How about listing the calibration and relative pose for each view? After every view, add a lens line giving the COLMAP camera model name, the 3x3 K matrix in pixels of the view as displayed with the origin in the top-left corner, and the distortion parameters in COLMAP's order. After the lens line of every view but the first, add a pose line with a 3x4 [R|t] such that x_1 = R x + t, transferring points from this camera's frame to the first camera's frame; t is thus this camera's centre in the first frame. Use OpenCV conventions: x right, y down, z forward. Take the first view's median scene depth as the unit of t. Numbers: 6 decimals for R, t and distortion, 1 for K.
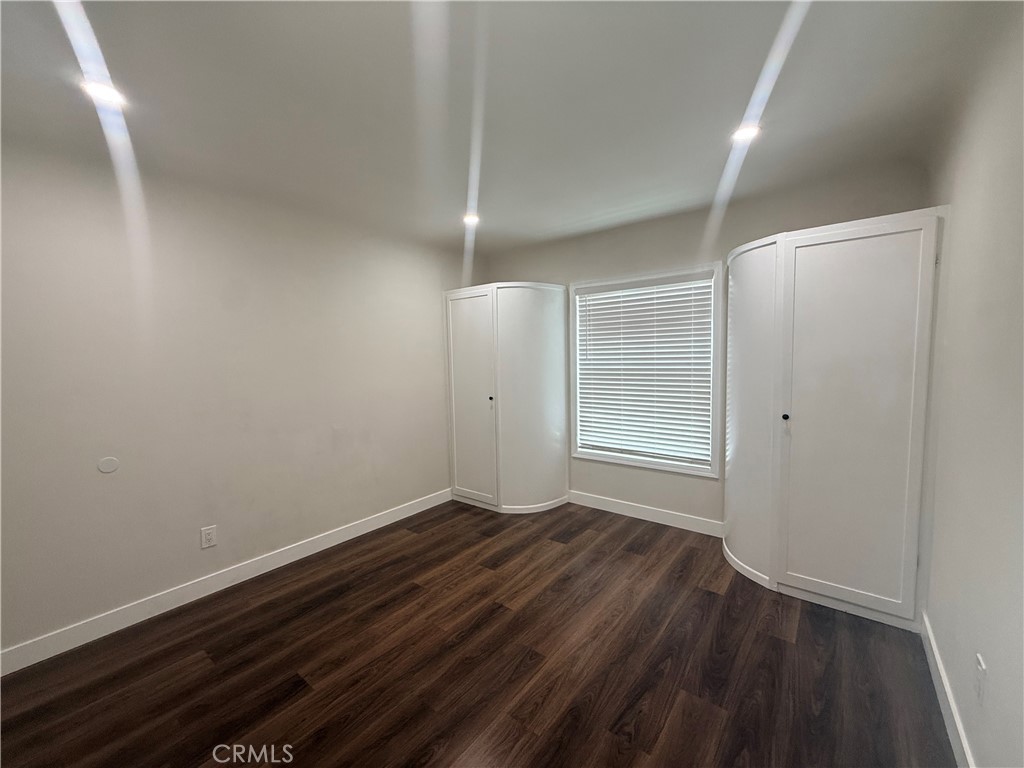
lens RADIAL K [[408.0, 0, 511.1], [0, 408.0, 386.5], [0, 0, 1]] dist [-0.000784, 0.000183]
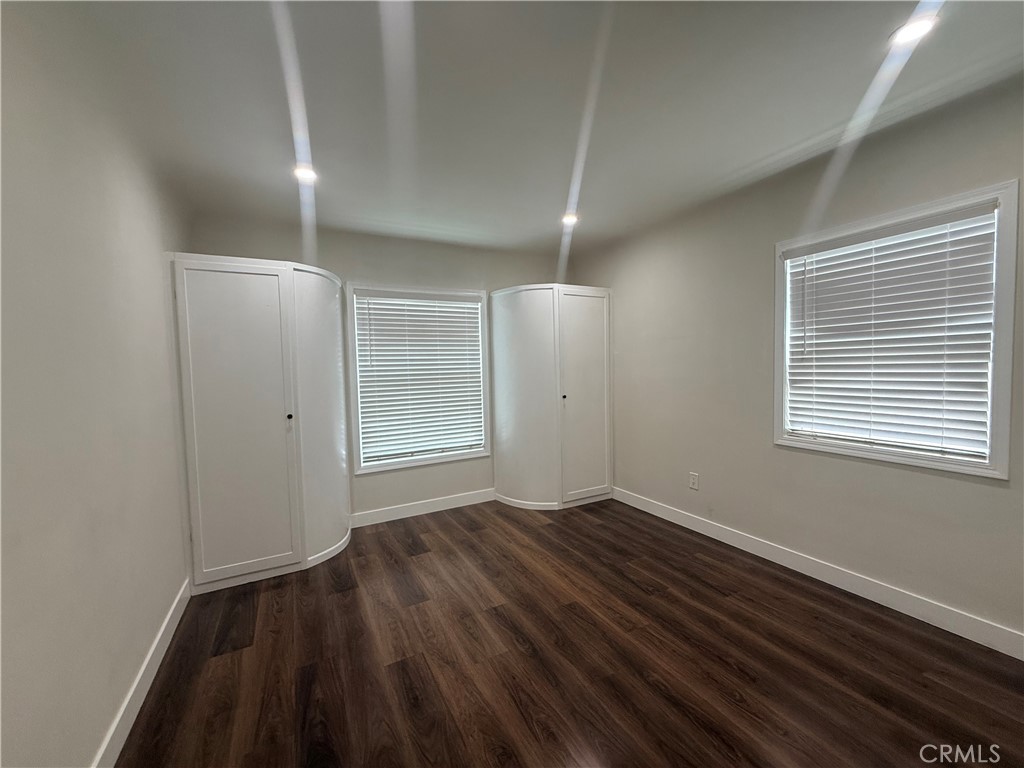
lens RADIAL K [[408.0, 0, 511.1], [0, 408.0, 386.5], [0, 0, 1]] dist [-0.000784, 0.000183]
pose [[0.393138, -0.033770, 0.918859, -0.651402], [0.086872, 0.996219, -0.000556, 0.011909], [-0.915367, 0.080041, 0.394585, 0.397300]]
